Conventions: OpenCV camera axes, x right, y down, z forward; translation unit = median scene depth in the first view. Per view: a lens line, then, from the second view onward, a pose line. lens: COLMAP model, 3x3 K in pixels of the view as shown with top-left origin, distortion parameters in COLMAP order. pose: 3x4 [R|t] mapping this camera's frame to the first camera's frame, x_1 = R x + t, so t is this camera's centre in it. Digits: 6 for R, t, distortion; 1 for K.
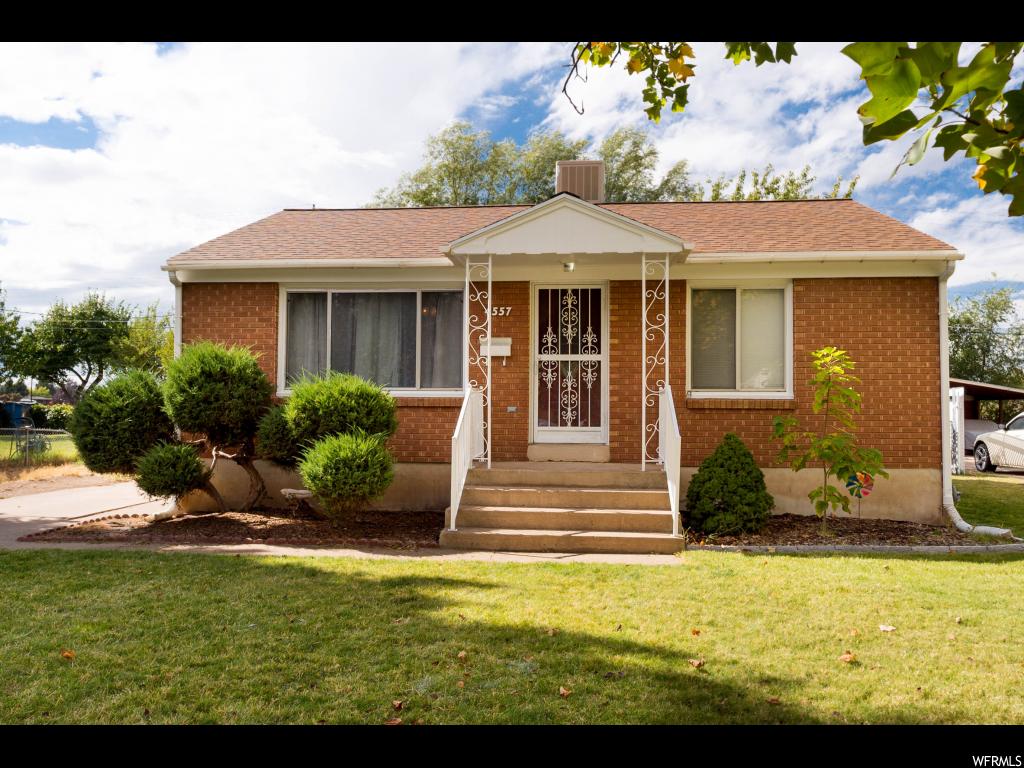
lens RADIAL K [[816.7, 0, 511.5], [0, 816.7, 383.3], [0, 0, 1]] dist [0.010220, 0.003013]
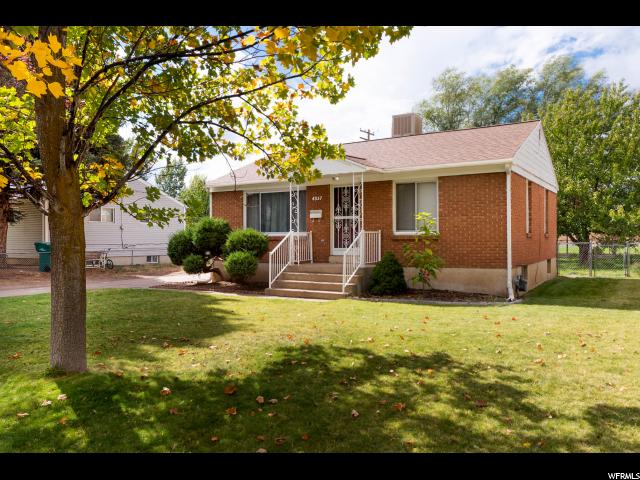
lens RADIAL K [[510.4, 0, 320.6], [0, 510.4, 240.6], [0, 0, 1]] dist [0.010220, 0.003013]
pose [[0.891091, -0.009139, -0.453732, 0.654524], [0.026100, 0.999174, 0.031132, -0.013703], [0.453073, -0.039583, 0.890594, -0.294993]]
